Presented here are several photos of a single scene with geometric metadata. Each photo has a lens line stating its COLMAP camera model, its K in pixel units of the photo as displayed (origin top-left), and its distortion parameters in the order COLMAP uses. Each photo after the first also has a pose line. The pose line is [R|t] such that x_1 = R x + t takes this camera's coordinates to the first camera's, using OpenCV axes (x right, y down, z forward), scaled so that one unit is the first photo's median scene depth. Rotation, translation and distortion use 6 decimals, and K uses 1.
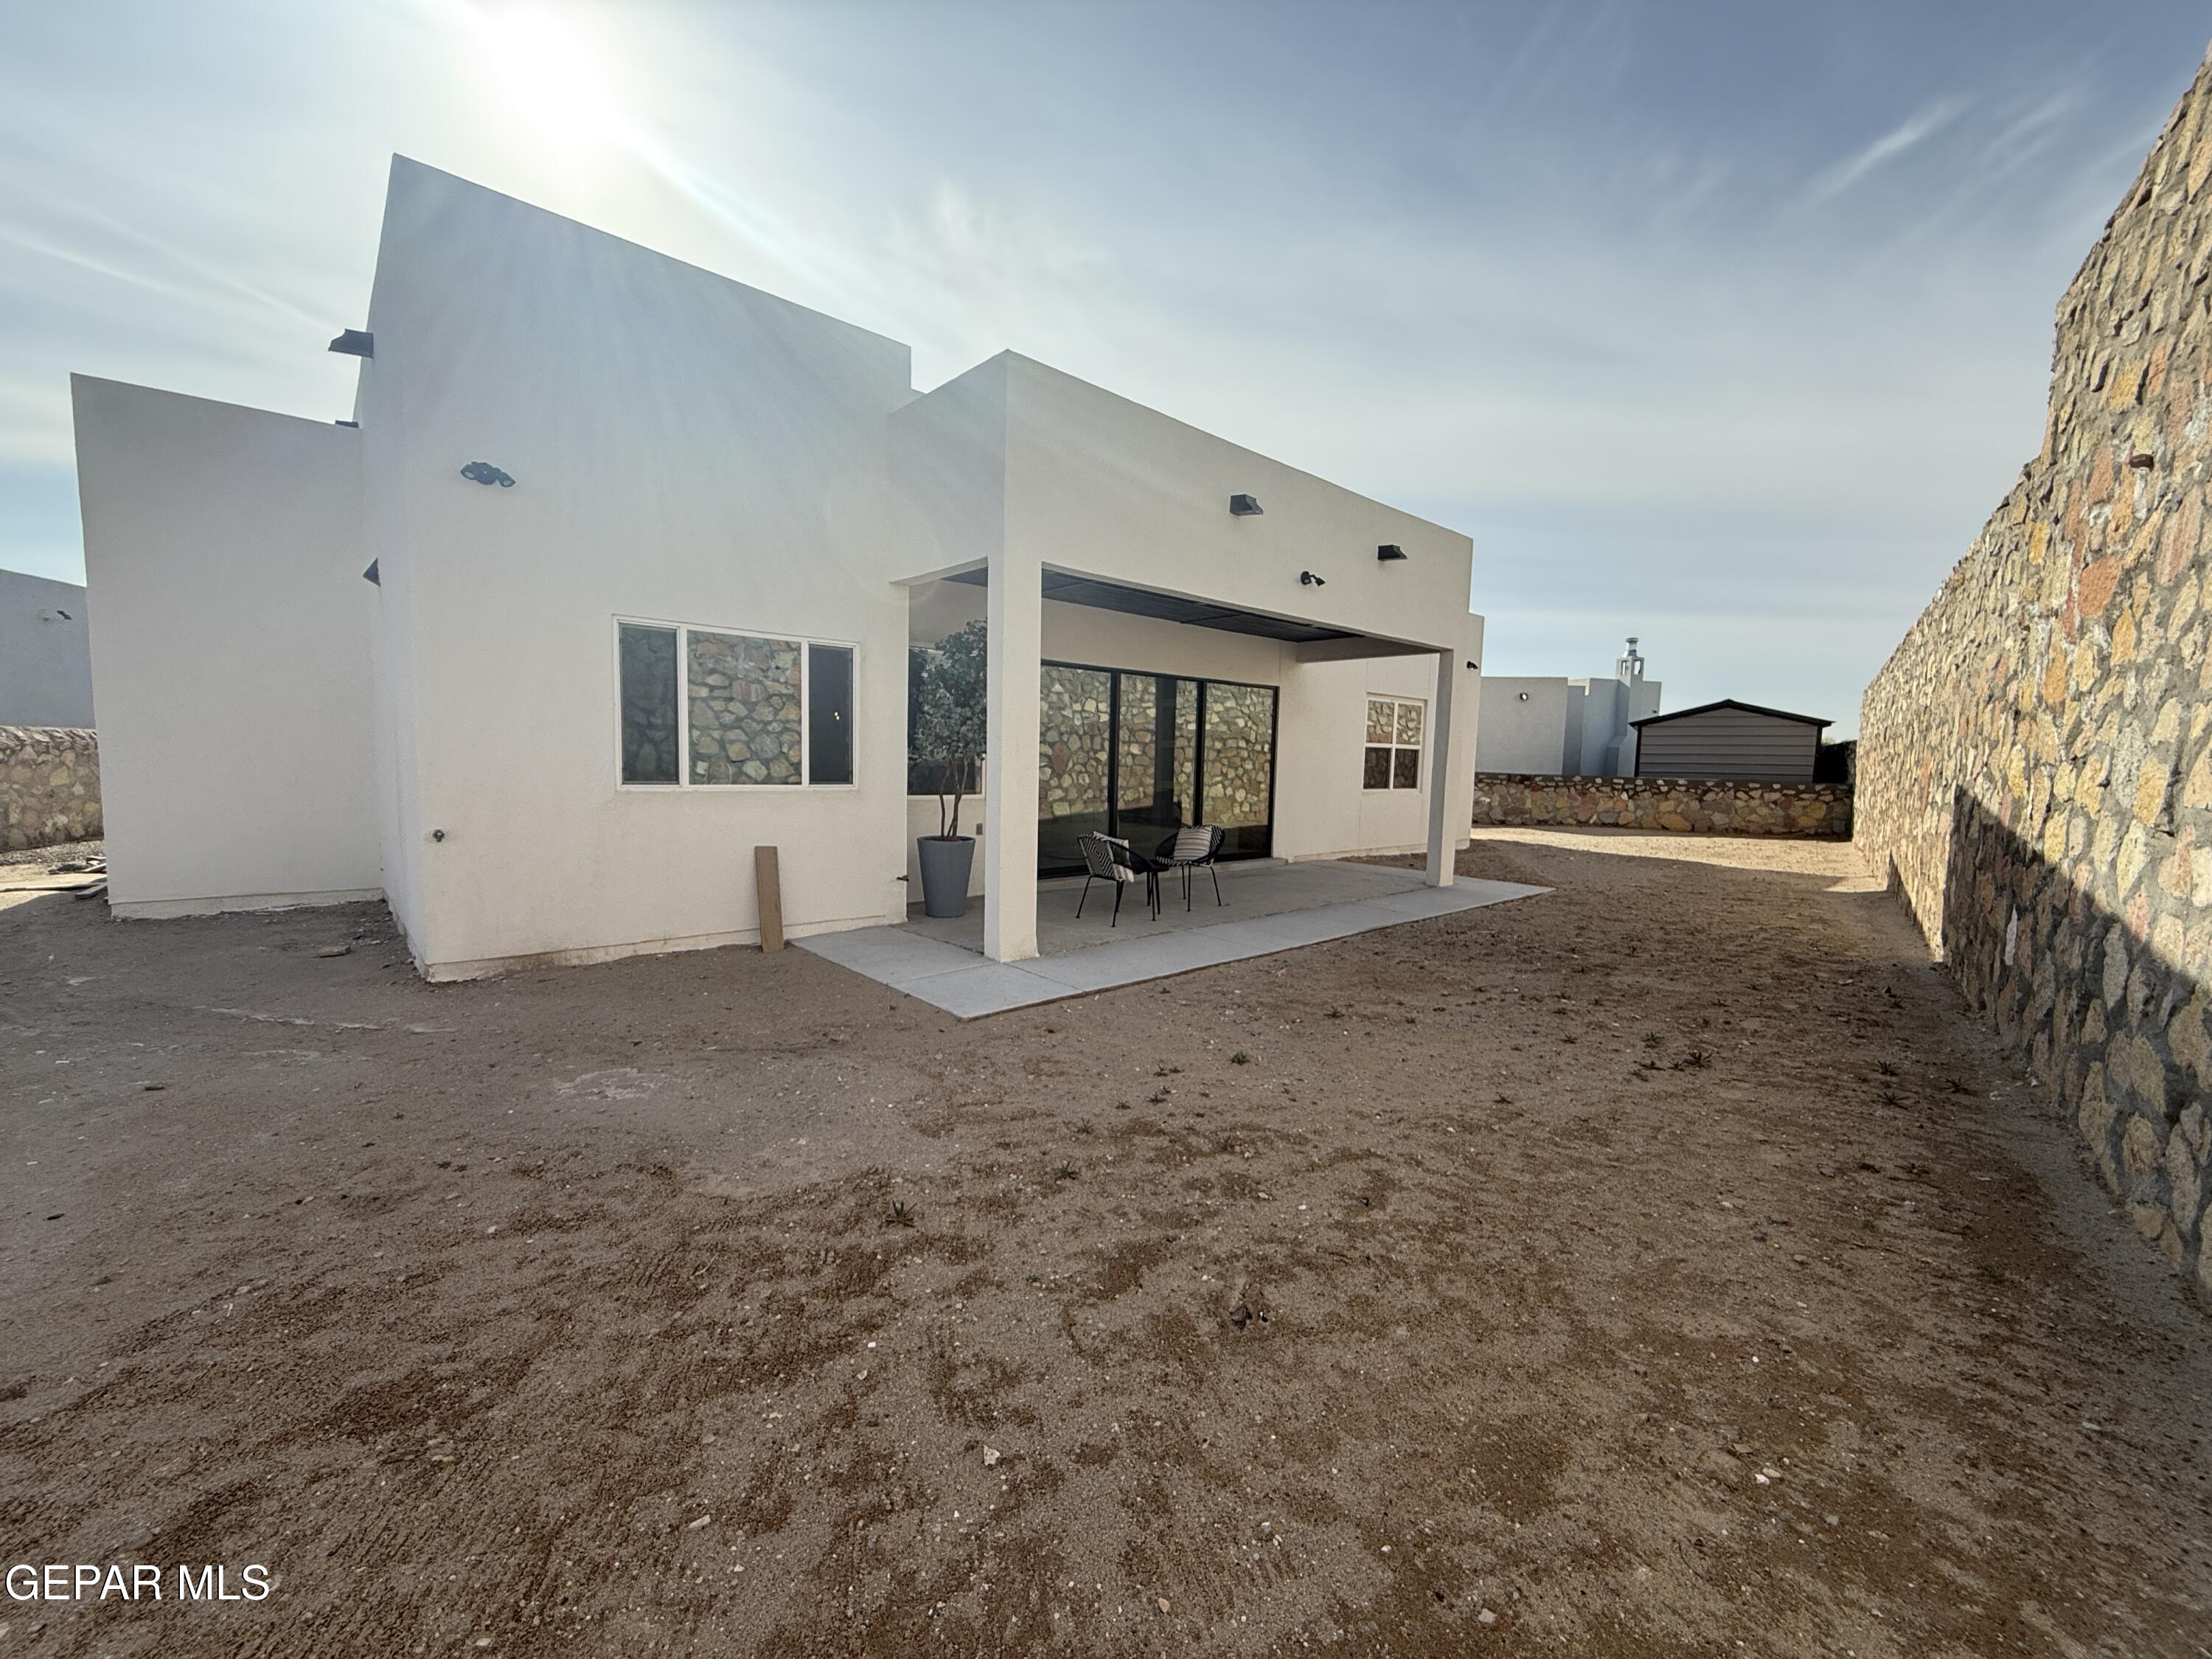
lens RADIAL K [[880.1, 0, 1090.7], [0, 880.1, 832.4], [0, 0, 1]] dist [0.000668, -0.000080]
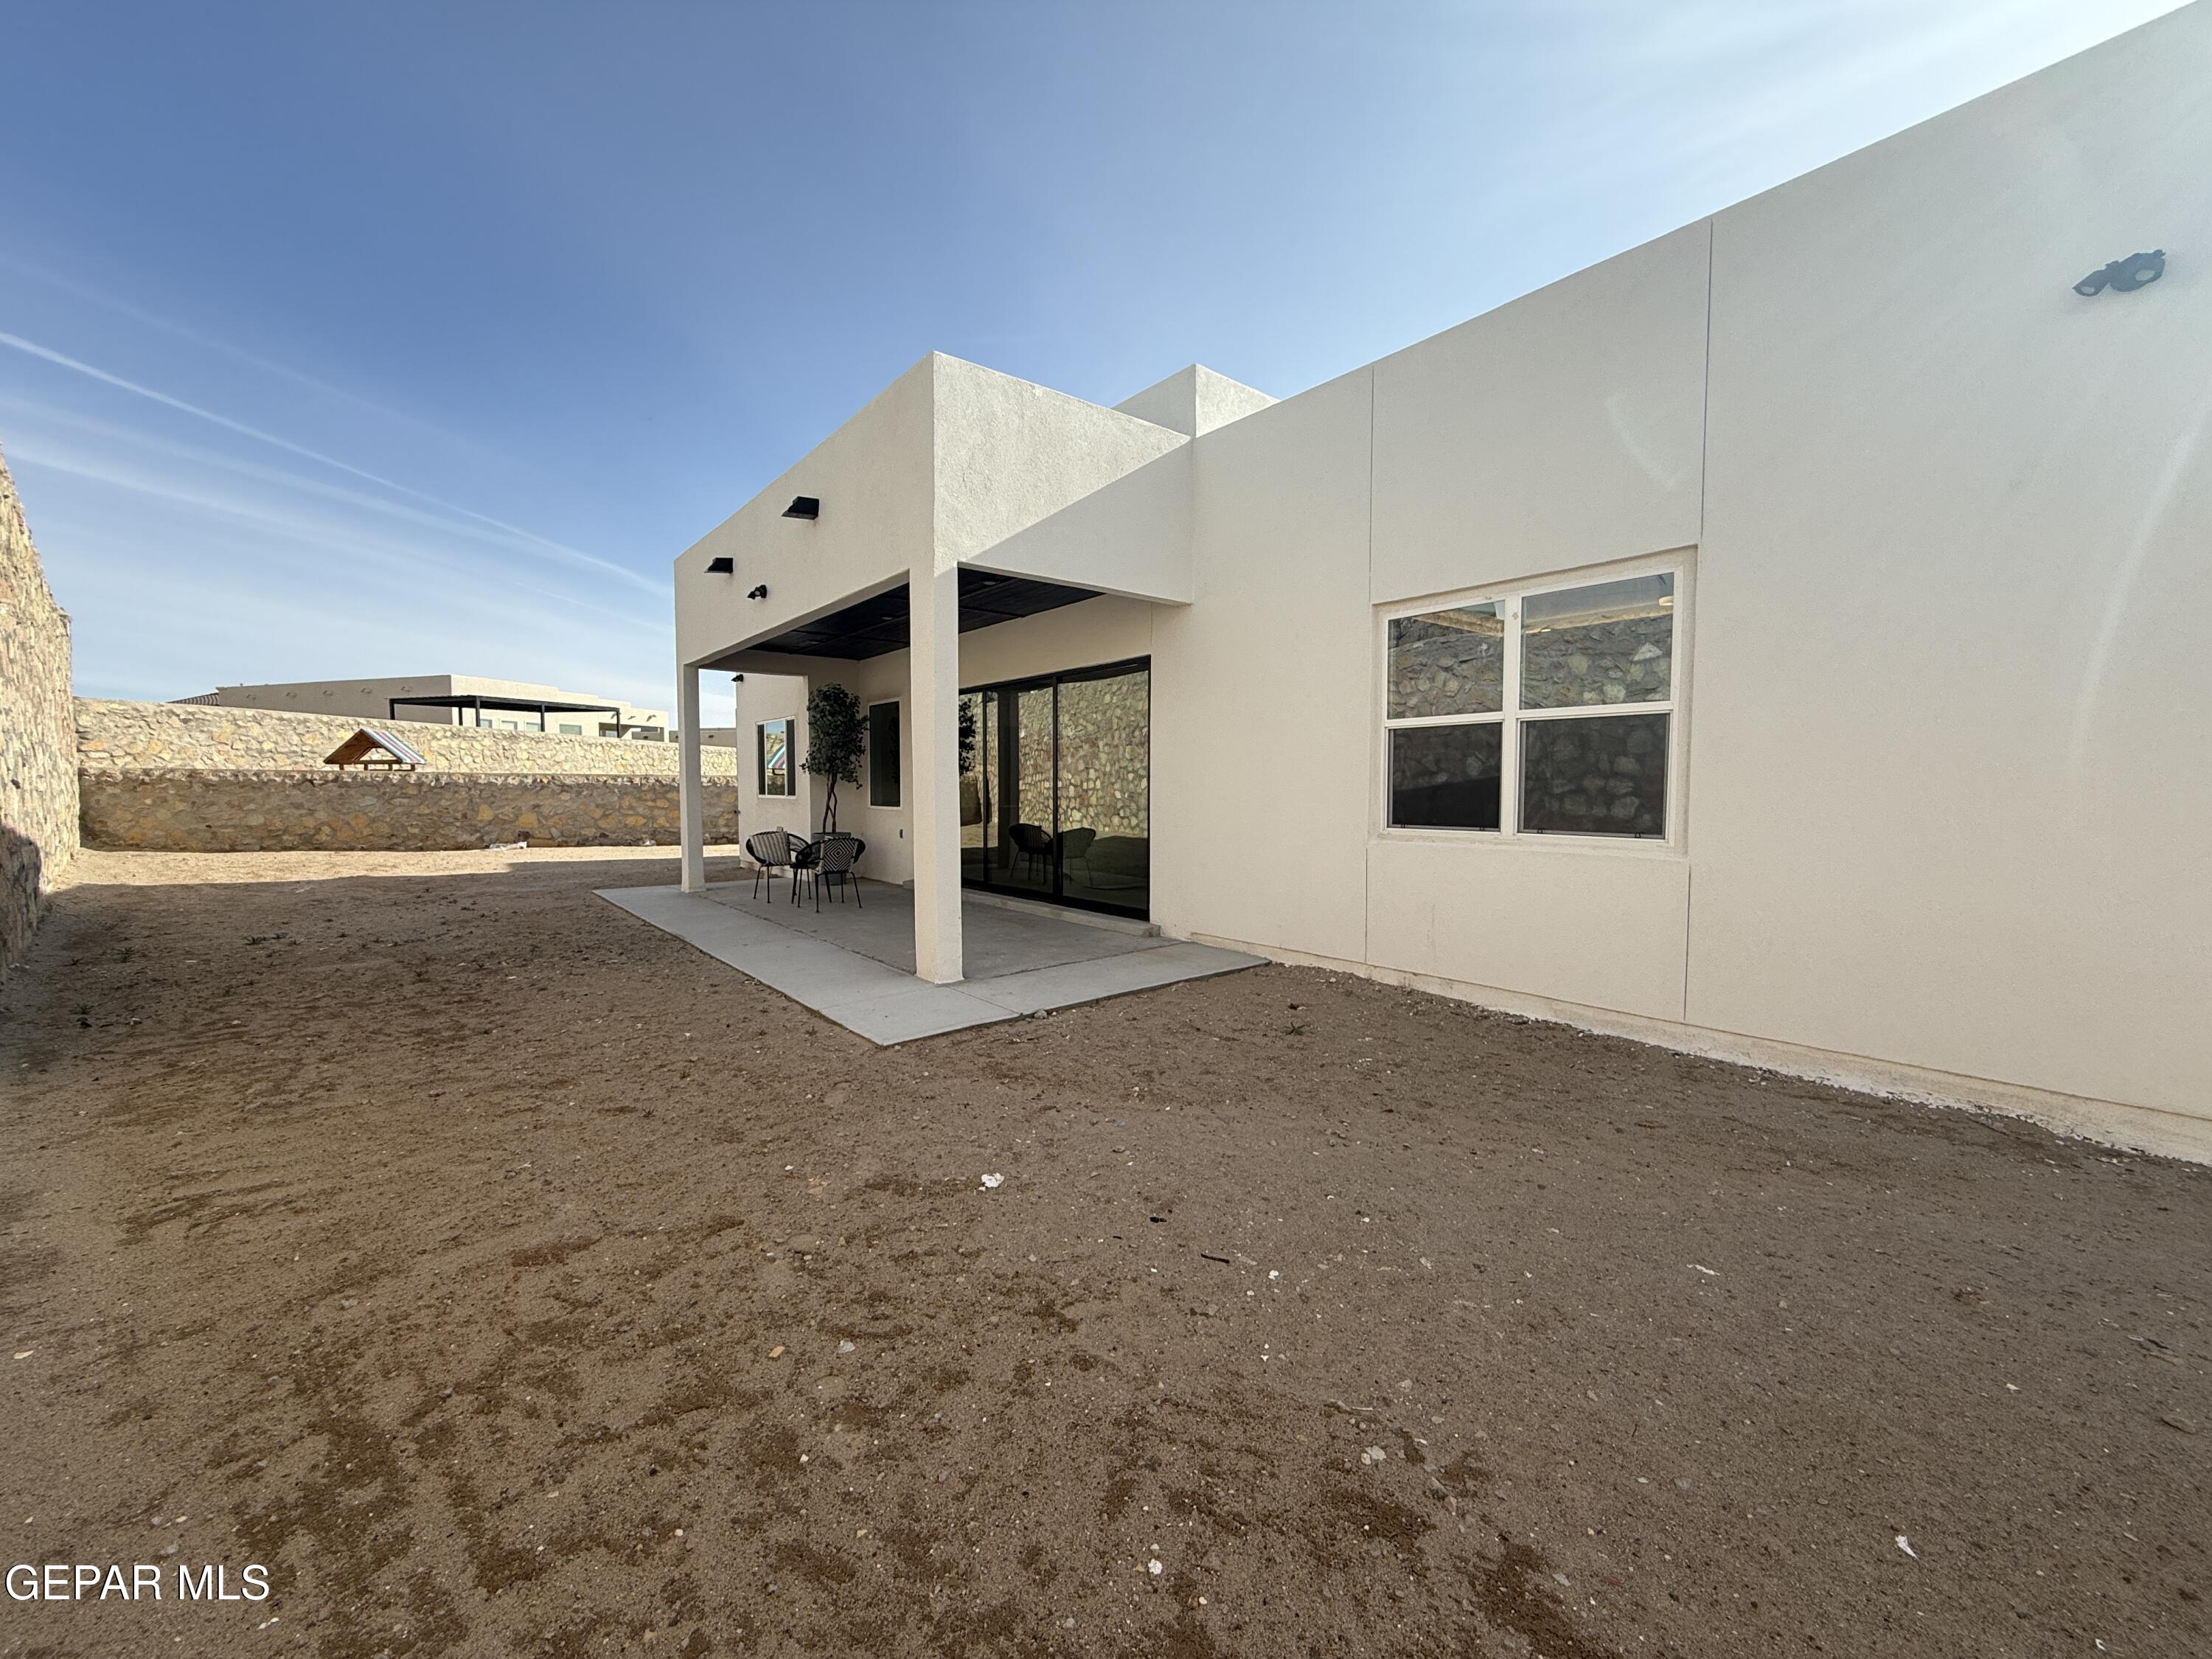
lens RADIAL K [[880.1, 0, 1090.7], [0, 880.1, 832.4], [0, 0, 1]] dist [0.000668, -0.000080]
pose [[-0.025123, 0.021076, -0.999462, 0.806756], [-0.090384, 0.995635, 0.023267, -0.044692], [0.995590, 0.090920, -0.023109, 0.927567]]
